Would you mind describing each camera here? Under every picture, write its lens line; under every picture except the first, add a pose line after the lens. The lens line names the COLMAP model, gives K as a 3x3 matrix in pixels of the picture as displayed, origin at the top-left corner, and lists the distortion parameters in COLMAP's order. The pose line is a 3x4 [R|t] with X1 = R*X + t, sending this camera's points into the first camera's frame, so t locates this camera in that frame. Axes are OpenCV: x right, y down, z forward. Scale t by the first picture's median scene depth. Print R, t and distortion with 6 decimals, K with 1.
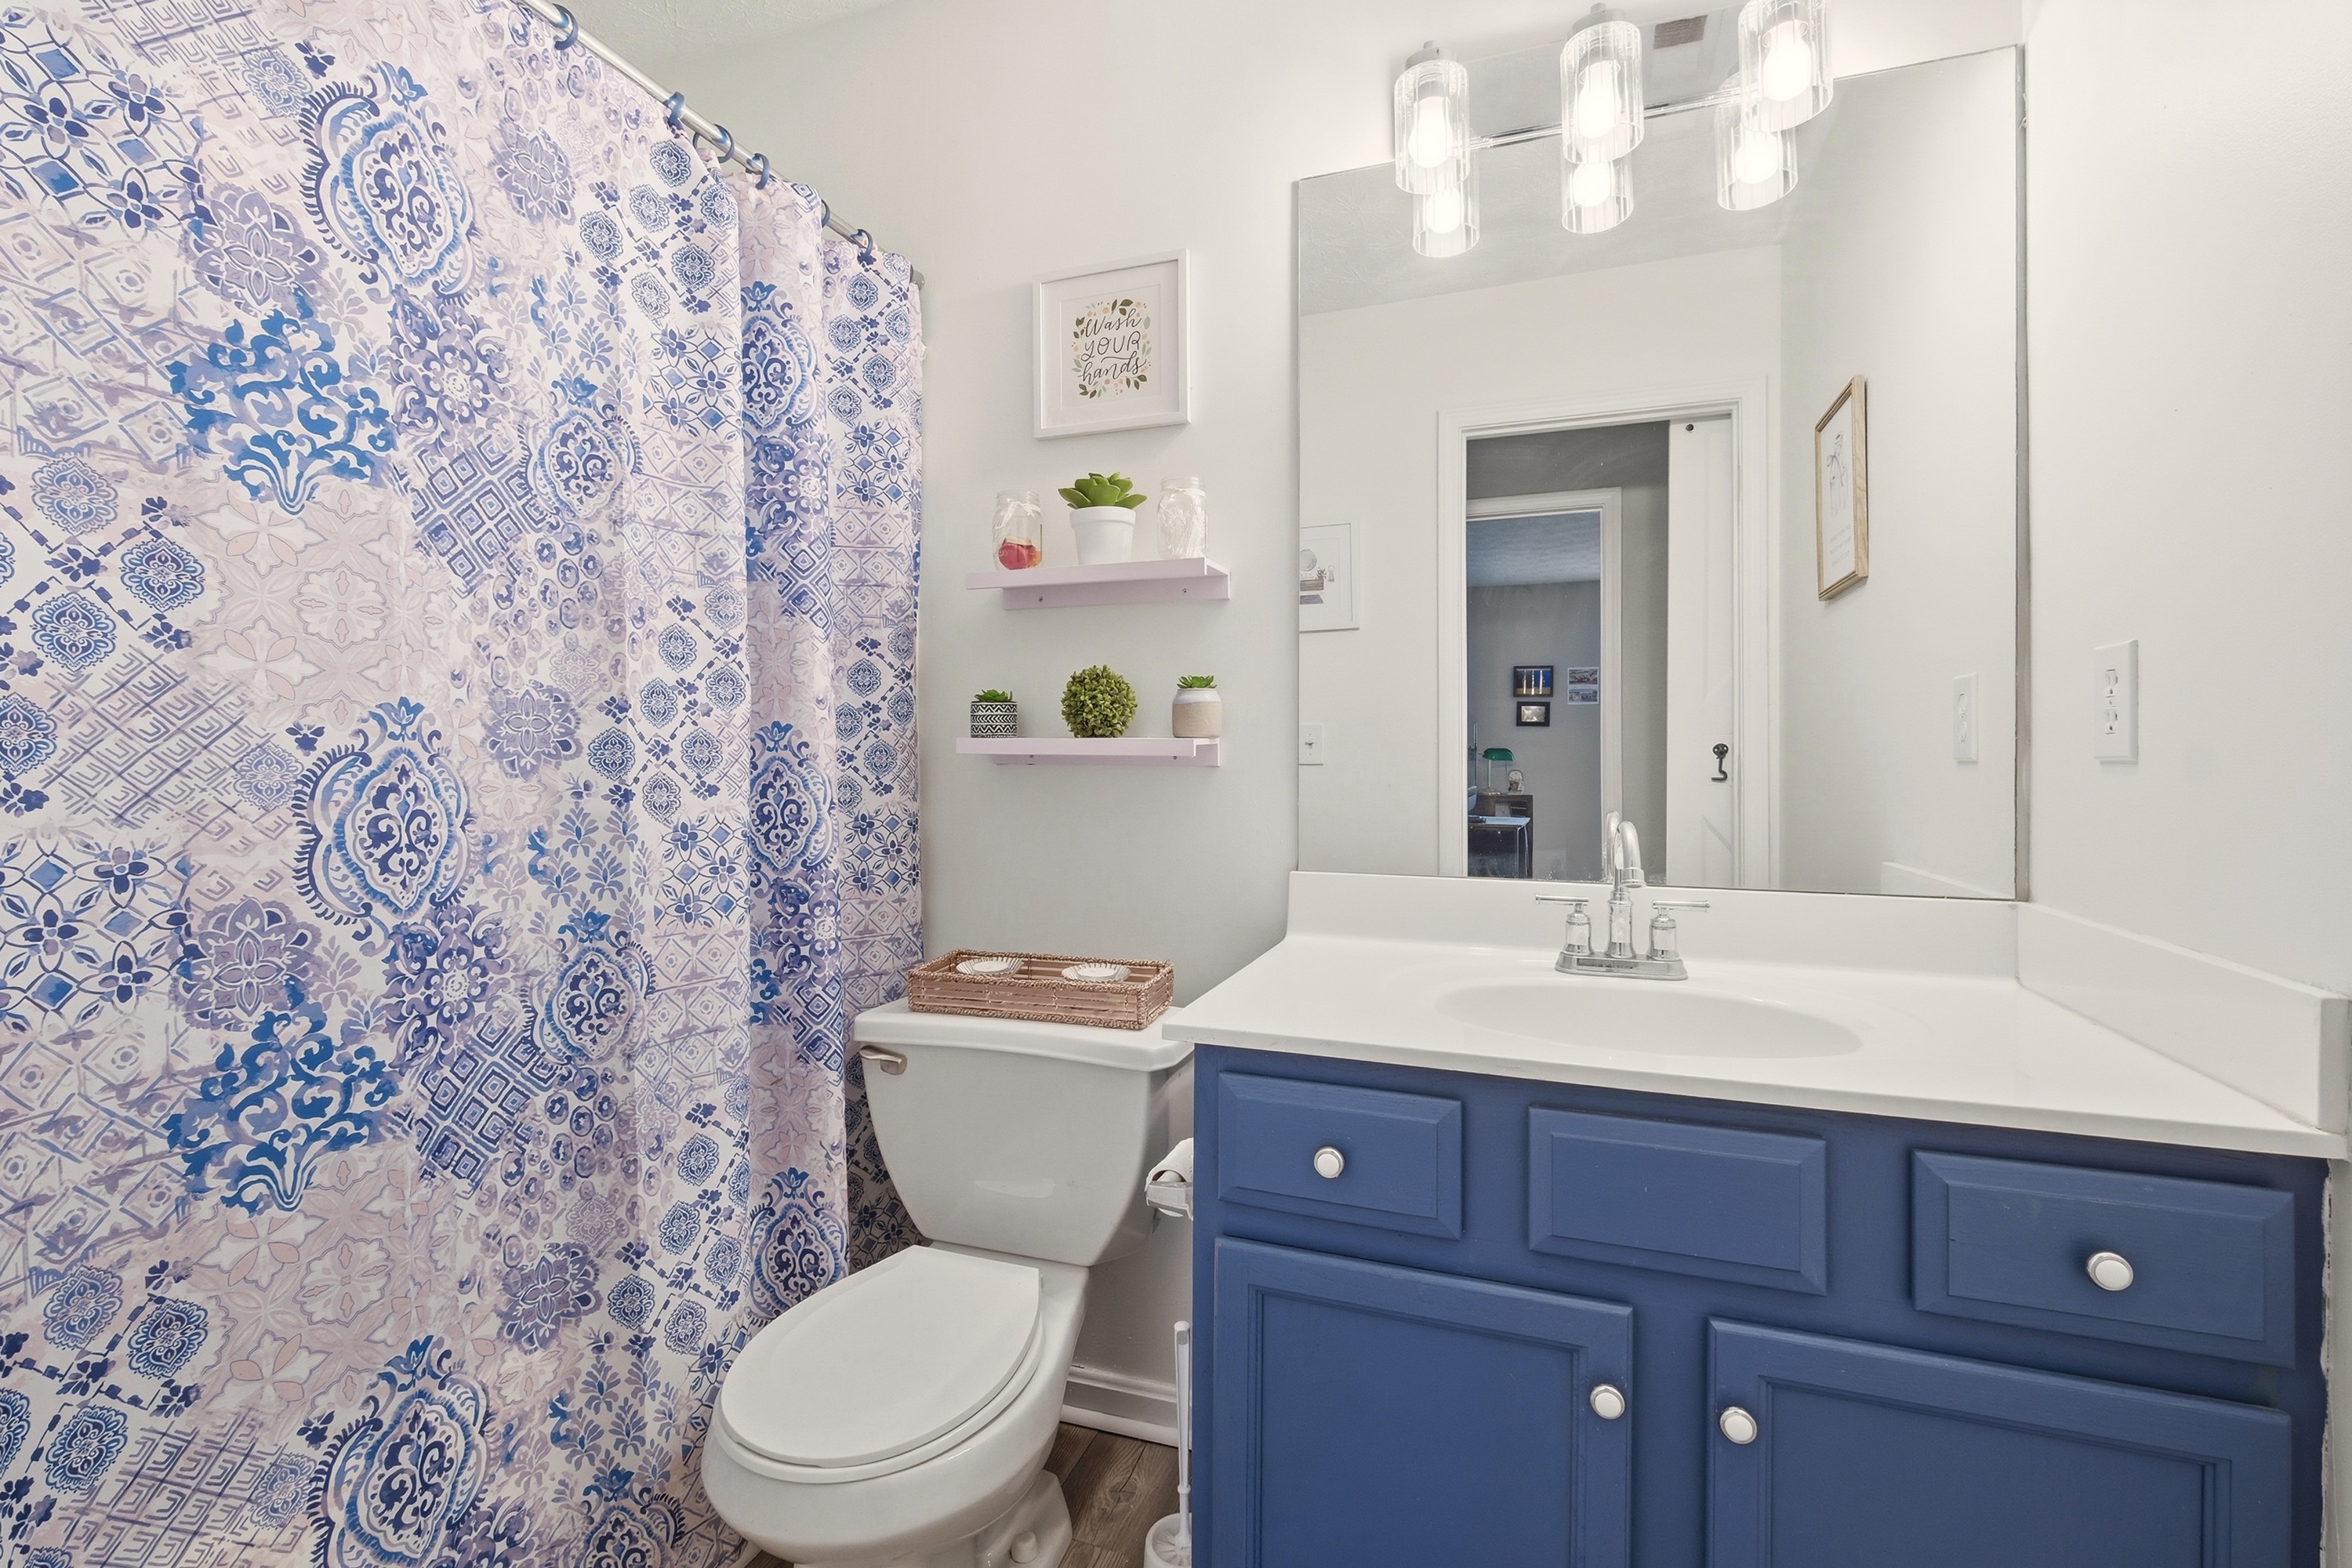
lens RADIAL K [[1039.9, 0, 1172.1], [0, 1039.9, 773.3], [0, 0, 1]] dist [-0.002919, -0.001528]
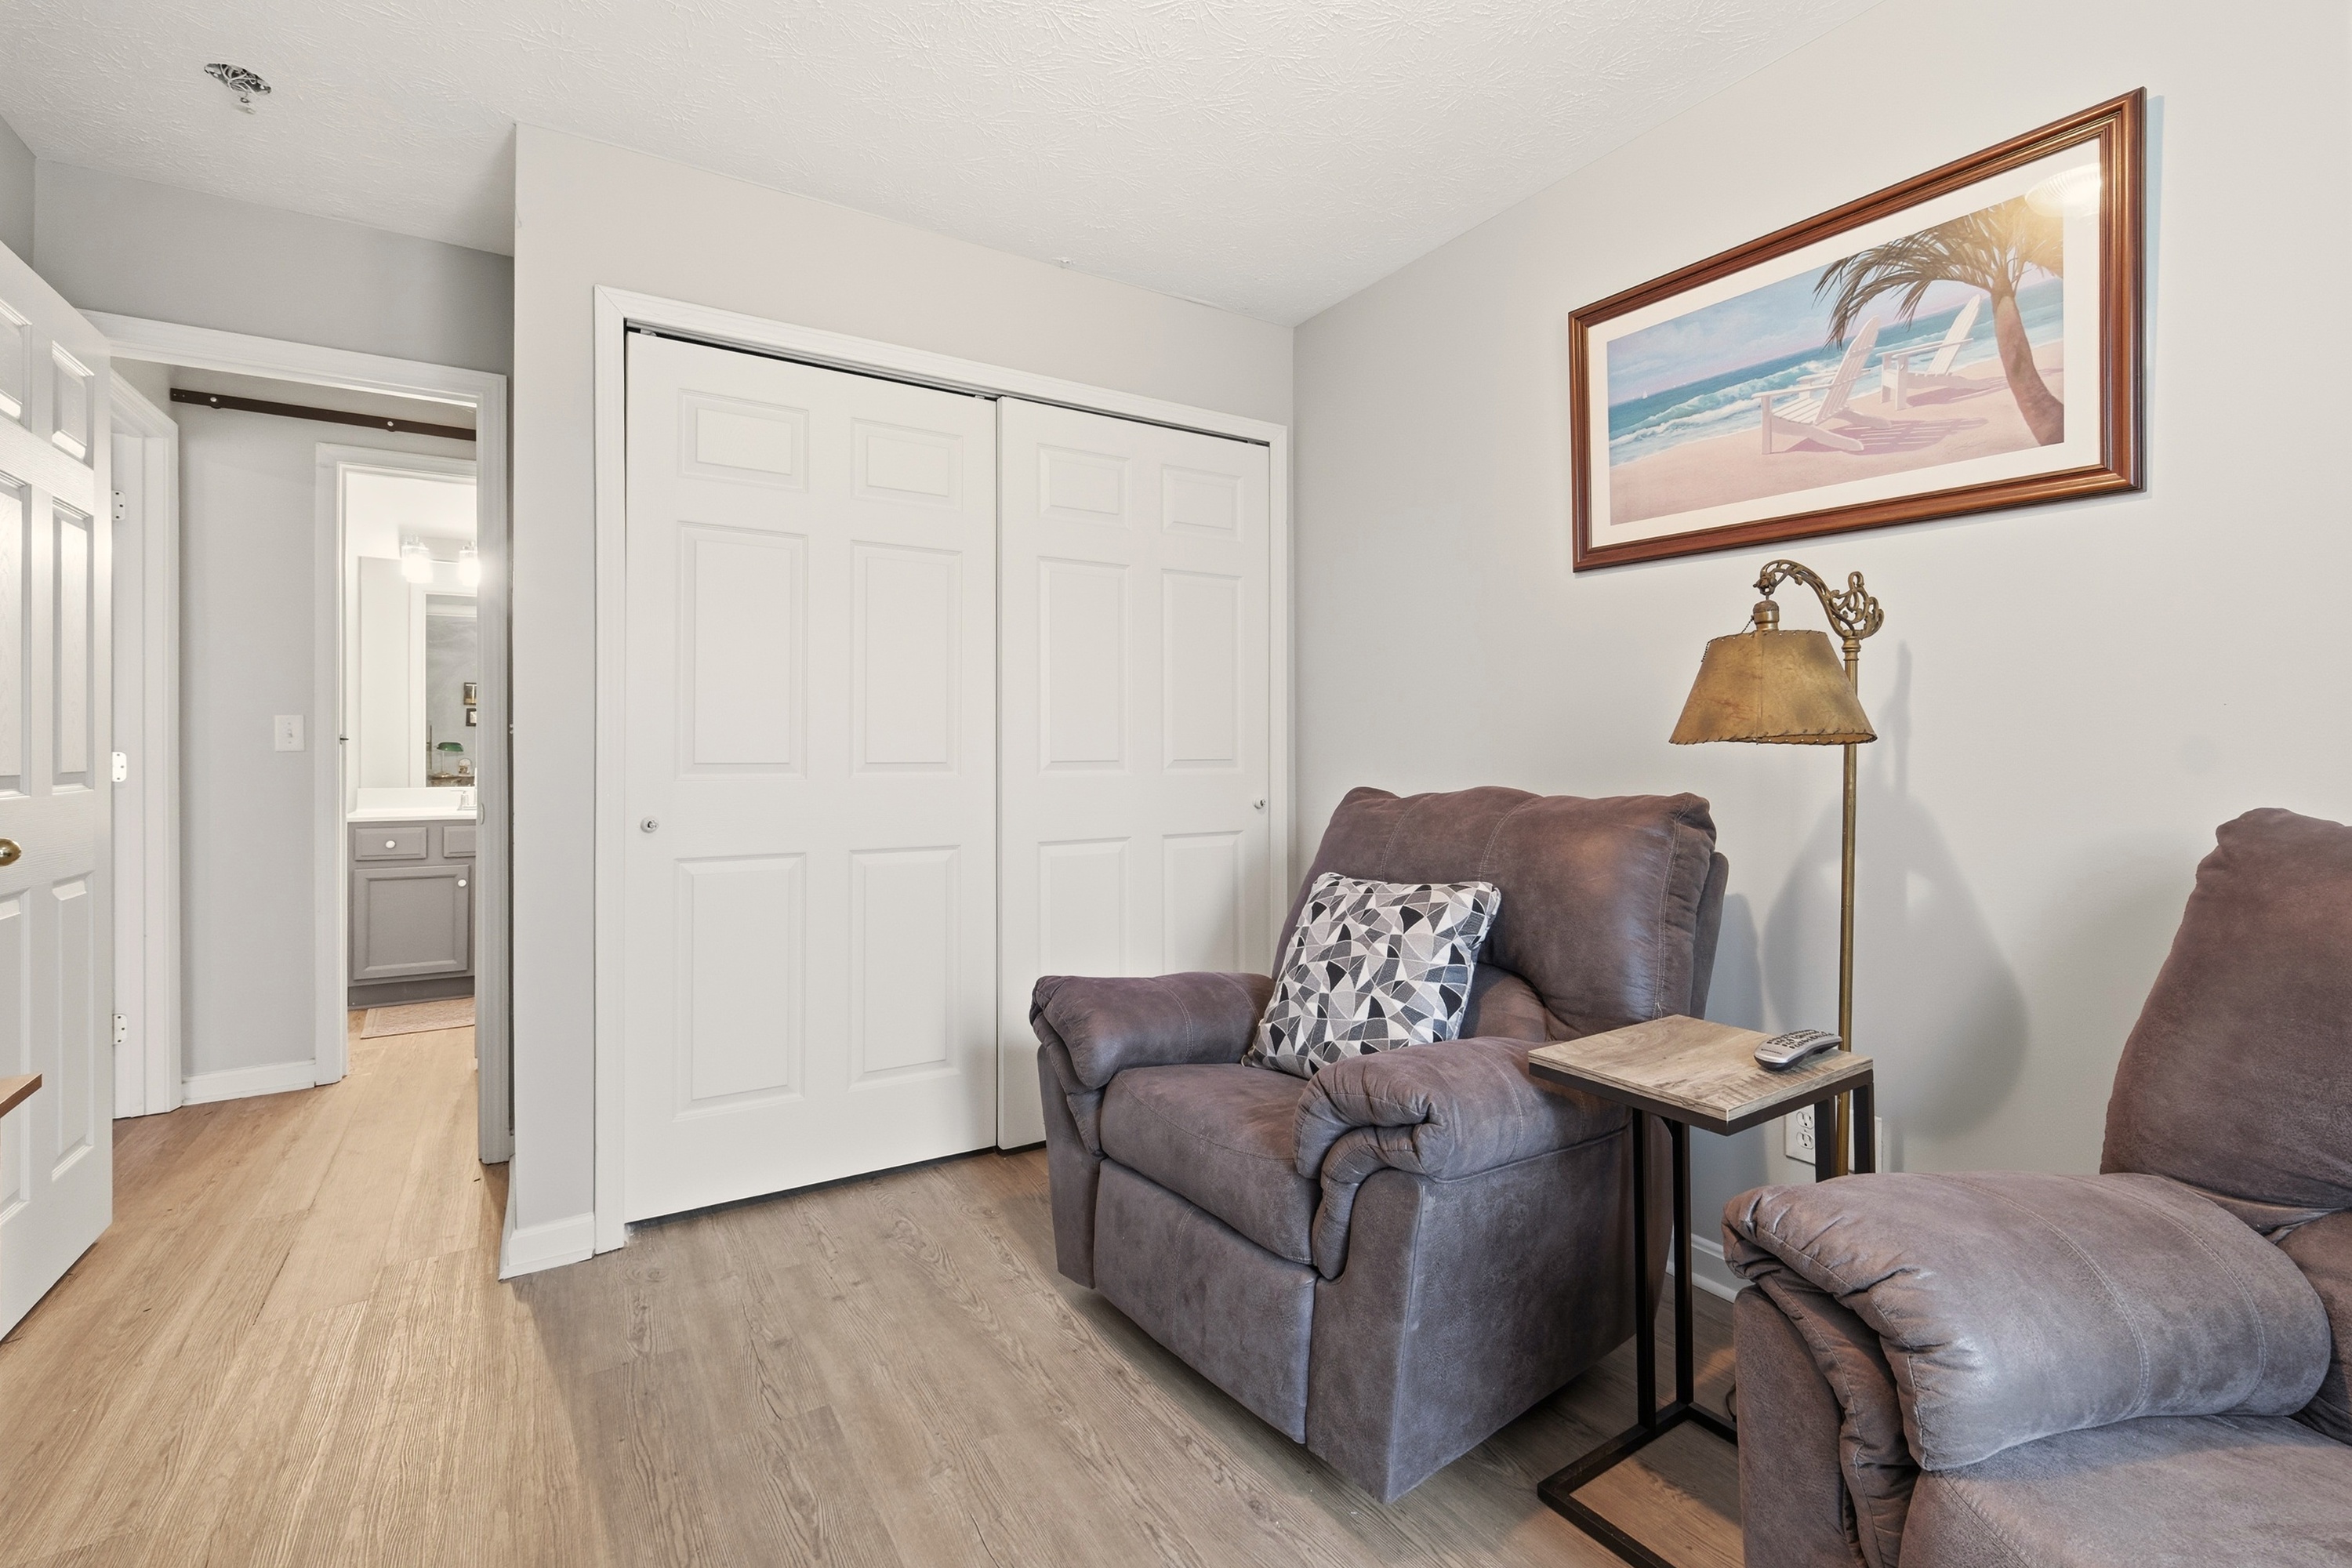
lens RADIAL K [[1039.9, 0, 1173.5], [0, 1039.9, 764.8], [0, 0, 1]] dist [-0.002919, -0.001528]
pose [[0.618567, -0.000882, 0.785732, -0.214609], [0.001219, 0.999999, 0.000163, 0.008338], [-0.785731, 0.000857, 0.618567, -0.741231]]
